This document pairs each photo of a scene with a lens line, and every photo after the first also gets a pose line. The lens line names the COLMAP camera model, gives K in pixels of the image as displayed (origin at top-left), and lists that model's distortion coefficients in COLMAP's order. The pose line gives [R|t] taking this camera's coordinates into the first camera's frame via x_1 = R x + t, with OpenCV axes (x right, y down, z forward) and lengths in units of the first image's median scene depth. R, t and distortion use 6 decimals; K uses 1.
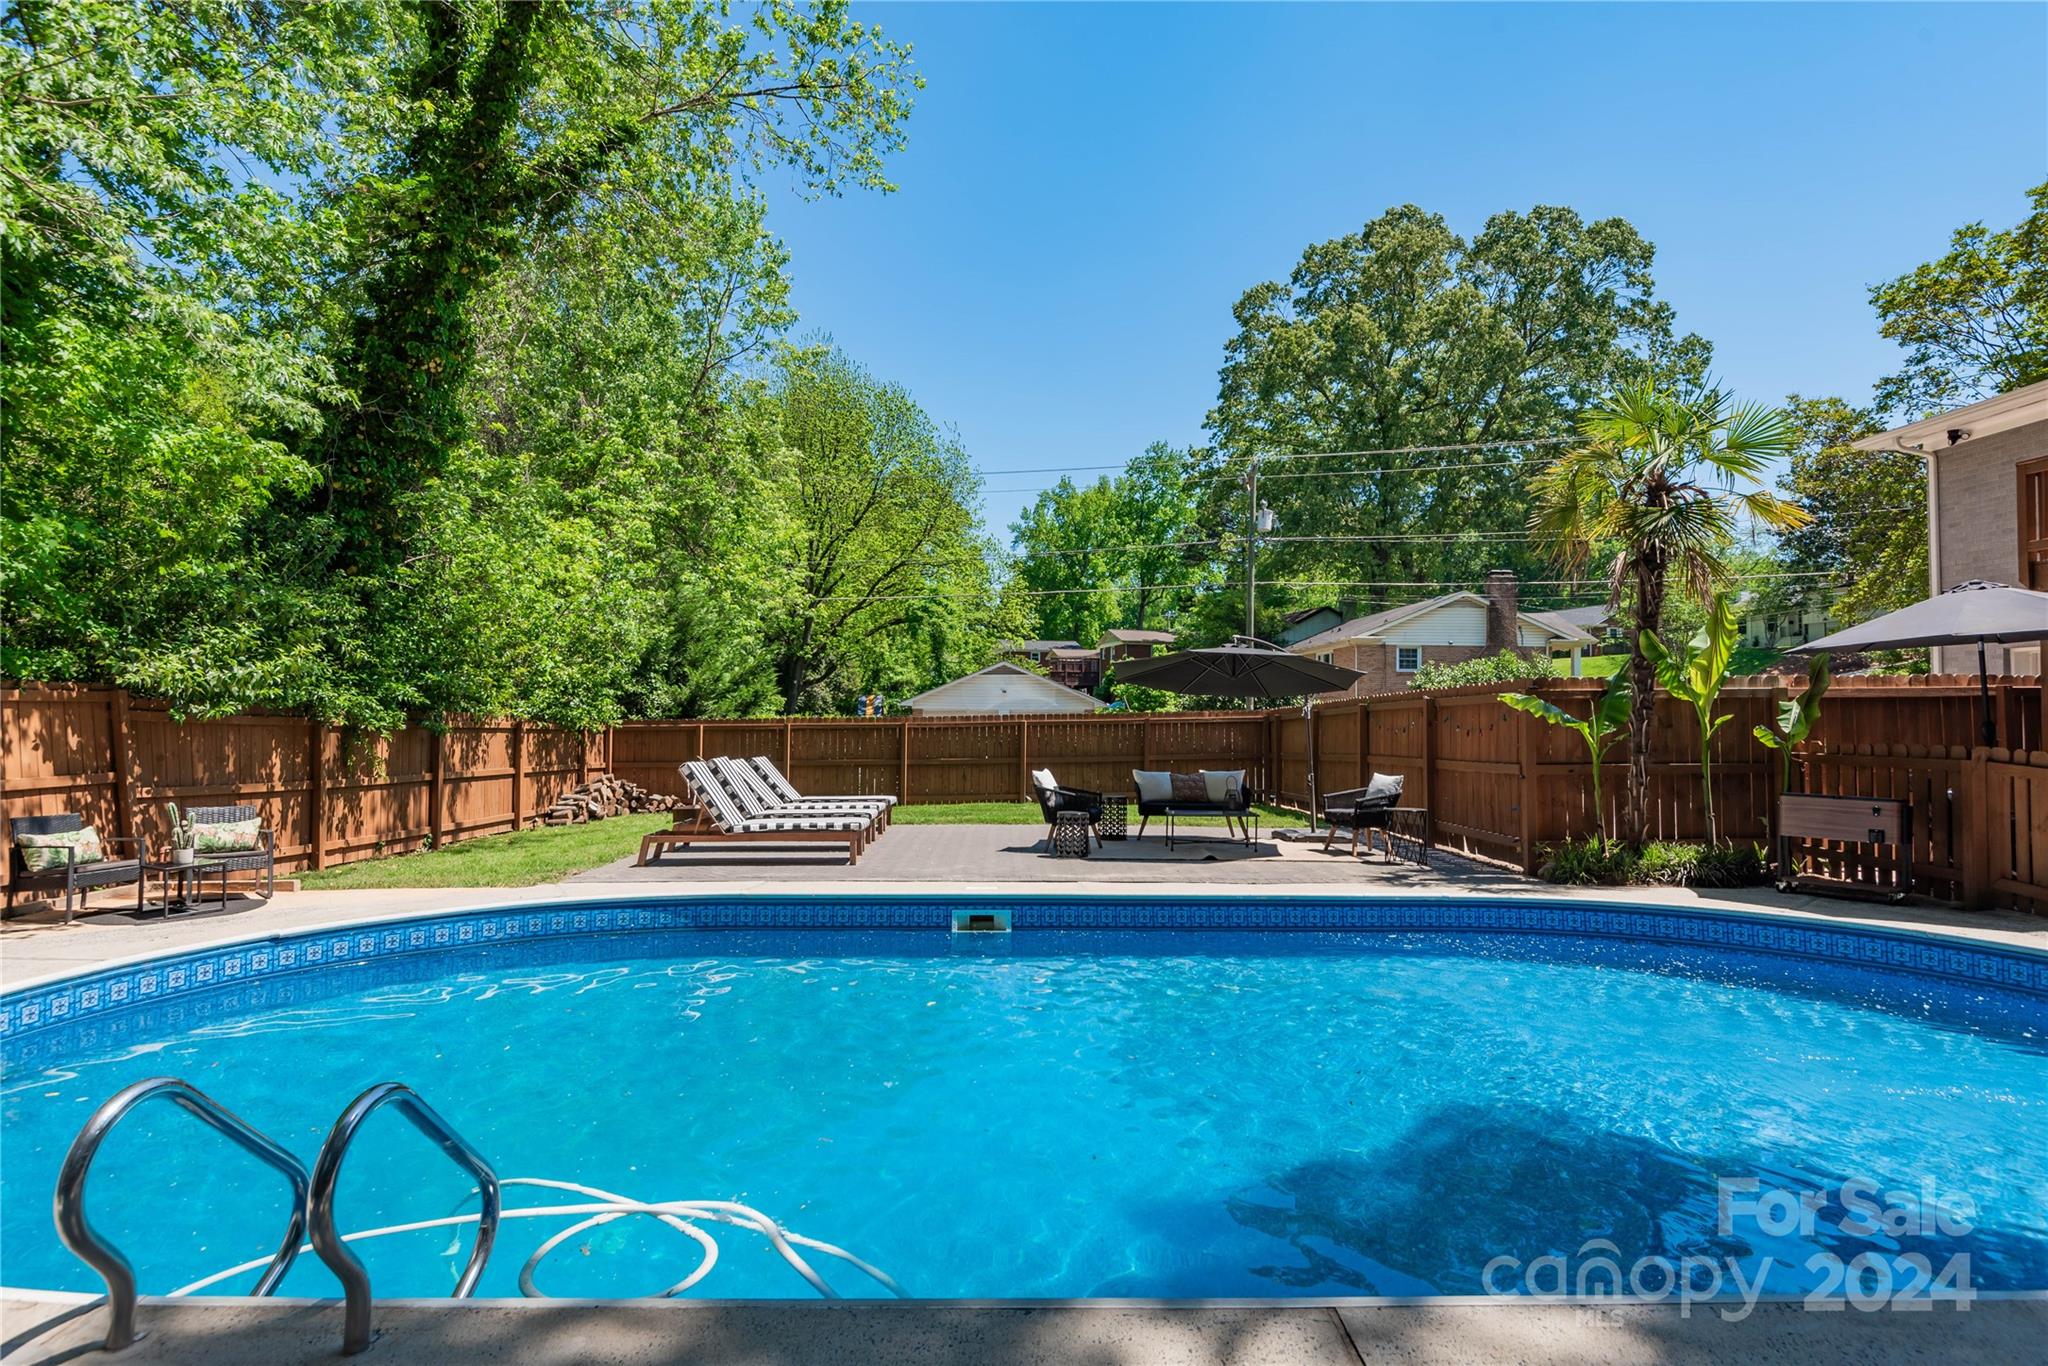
lens RADIAL K [[1061.8, 0, 1027.9], [0, 1061.8, 684.8], [0, 0, 1]] dist [0.008241, 0.000040]
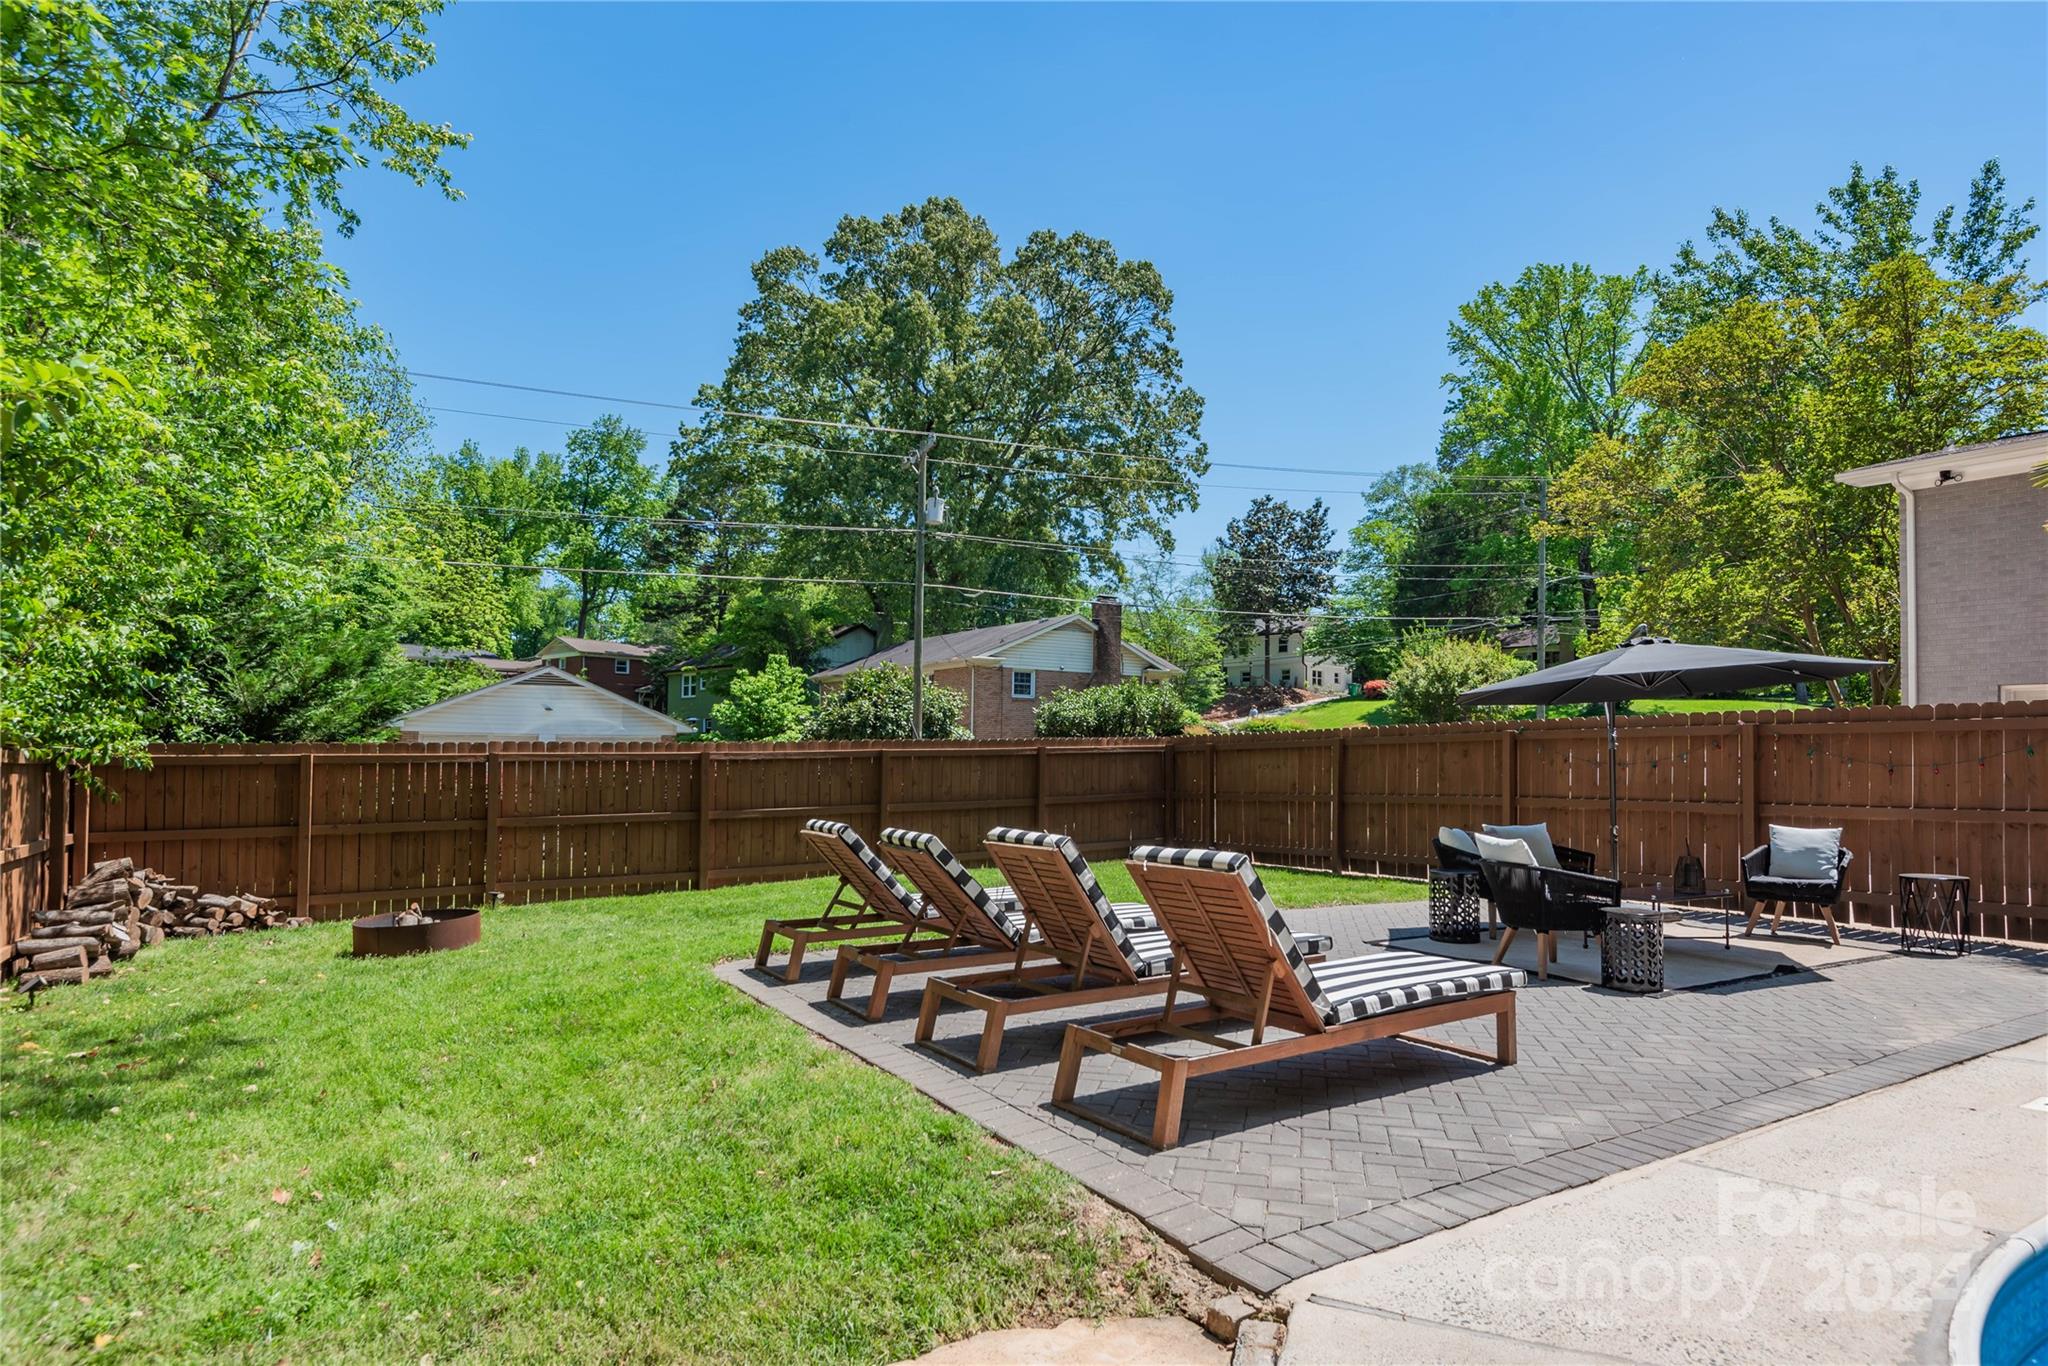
lens RADIAL K [[1153.9, 0, 1031.8], [0, 1153.9, 696.4], [0, 0, 1]] dist [0.012539, -0.001710]
pose [[0.857305, 0.028869, 0.513999, -0.109835], [-0.021354, 0.999561, -0.020525, 0.004851], [-0.514366, 0.006621, 0.857545, 0.121245]]
